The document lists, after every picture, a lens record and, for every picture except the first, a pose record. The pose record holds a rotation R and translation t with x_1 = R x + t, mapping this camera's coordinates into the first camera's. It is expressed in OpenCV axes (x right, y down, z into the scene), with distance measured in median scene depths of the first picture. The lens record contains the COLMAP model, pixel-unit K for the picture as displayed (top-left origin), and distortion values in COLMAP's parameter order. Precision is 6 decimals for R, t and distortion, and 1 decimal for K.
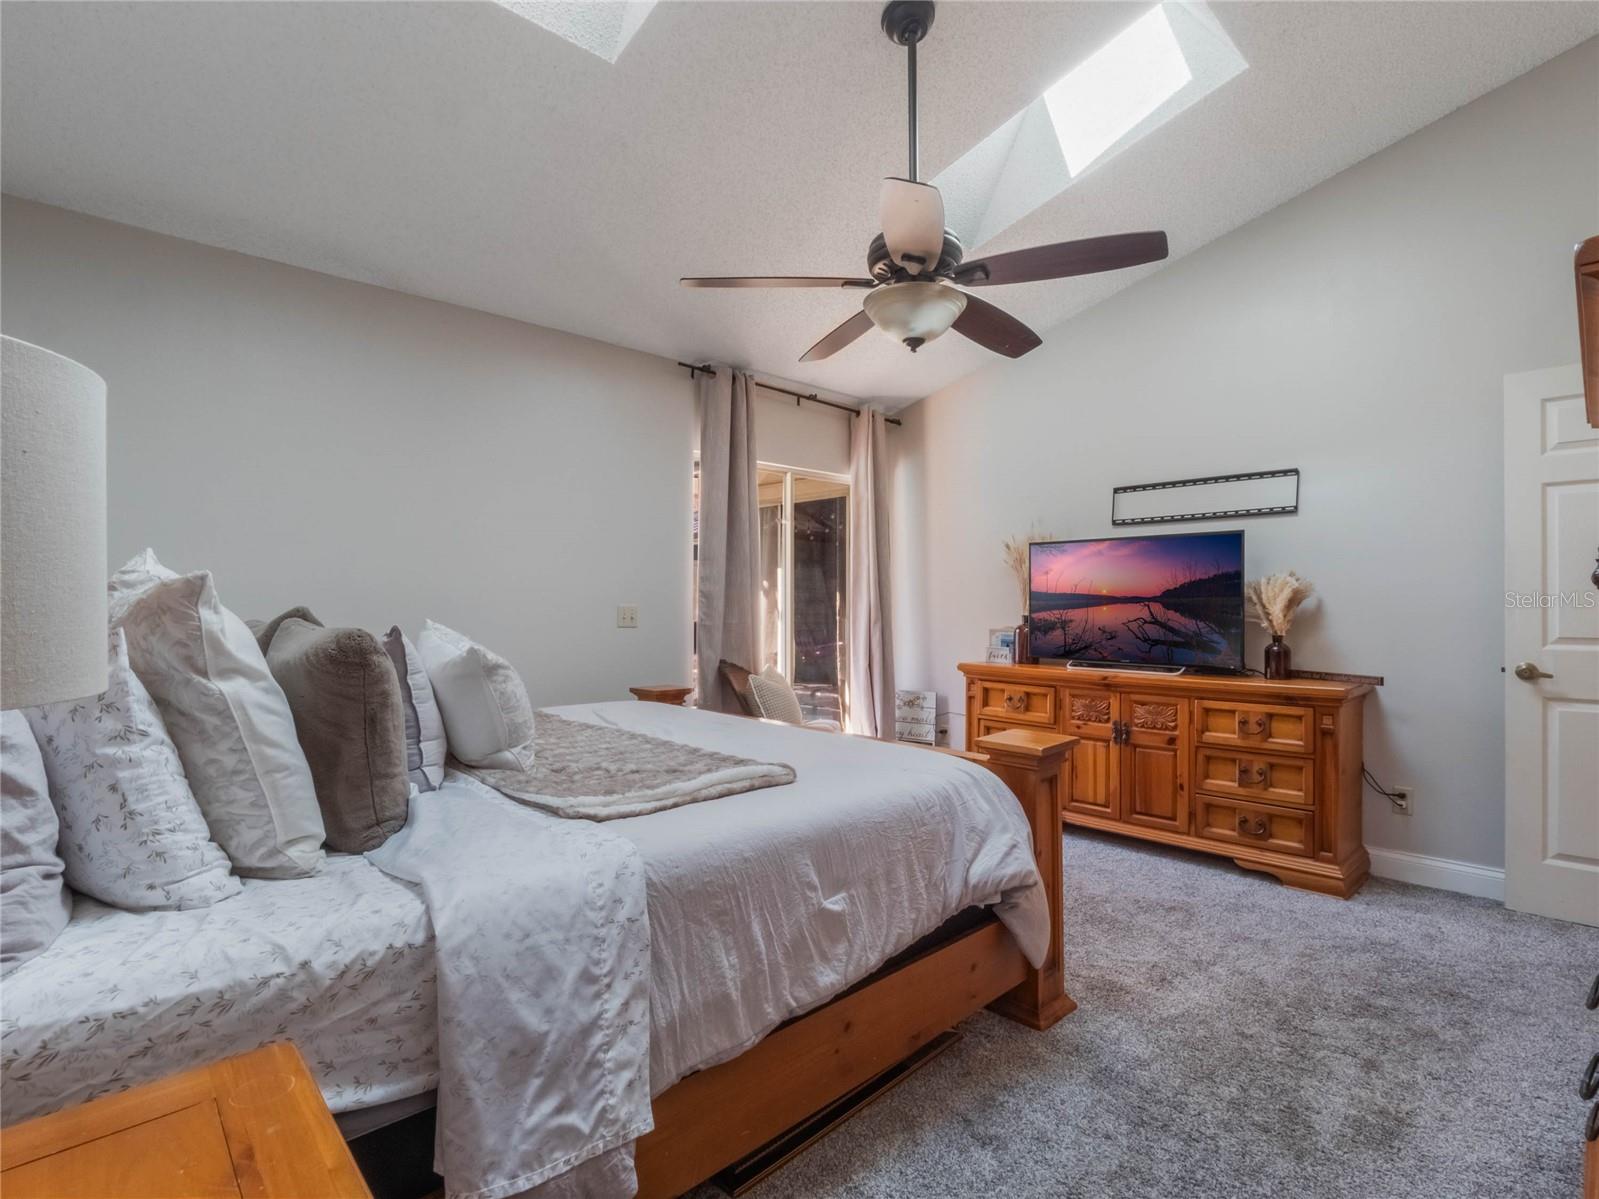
lens RADIAL K [[816.6, 0, 799.5], [0, 816.6, 599.5], [0, 0, 1]] dist [-0.015256, 0.000987]
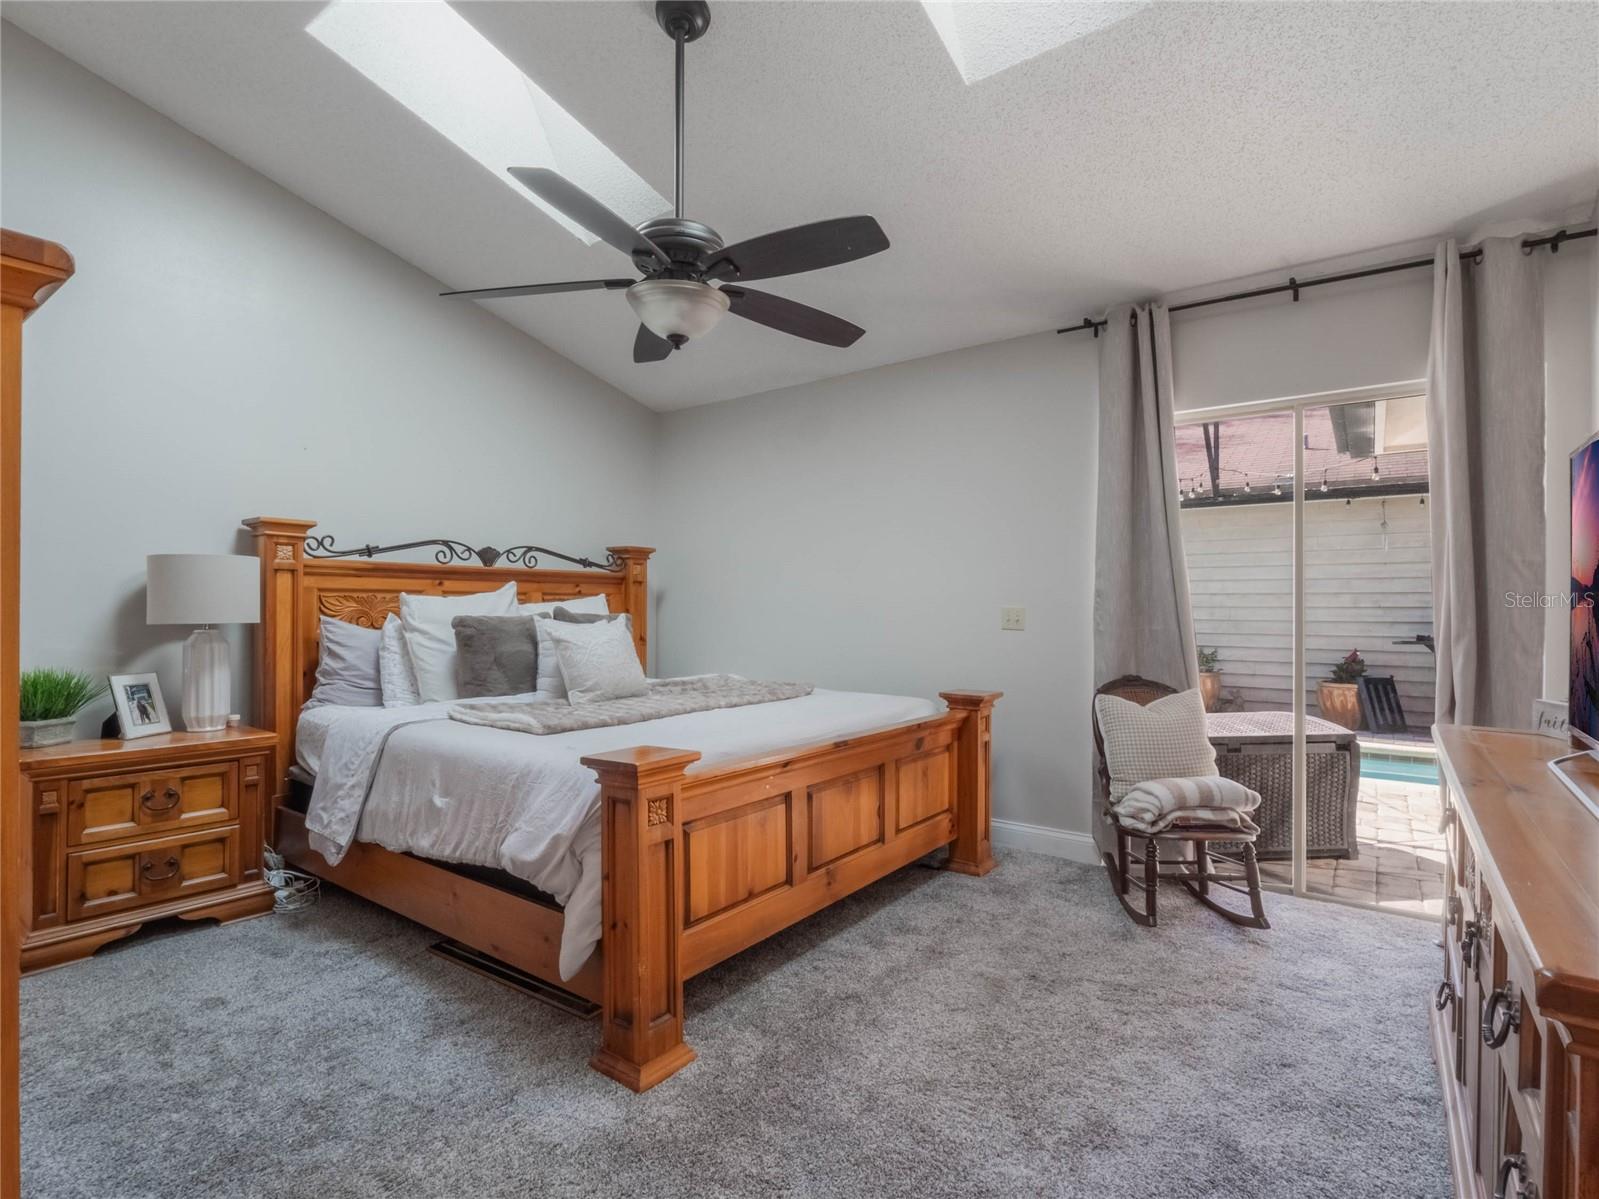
lens RADIAL K [[793.0, 0, 771.7], [0, 793.0, 594.7], [0, 0, 1]] dist [-0.011495, -0.000975]
pose [[0.137122, -0.016042, -0.990424, 0.979119], [0.004407, 0.999869, -0.015585, 0.008733], [0.990544, -0.002227, 0.137174, 0.868865]]
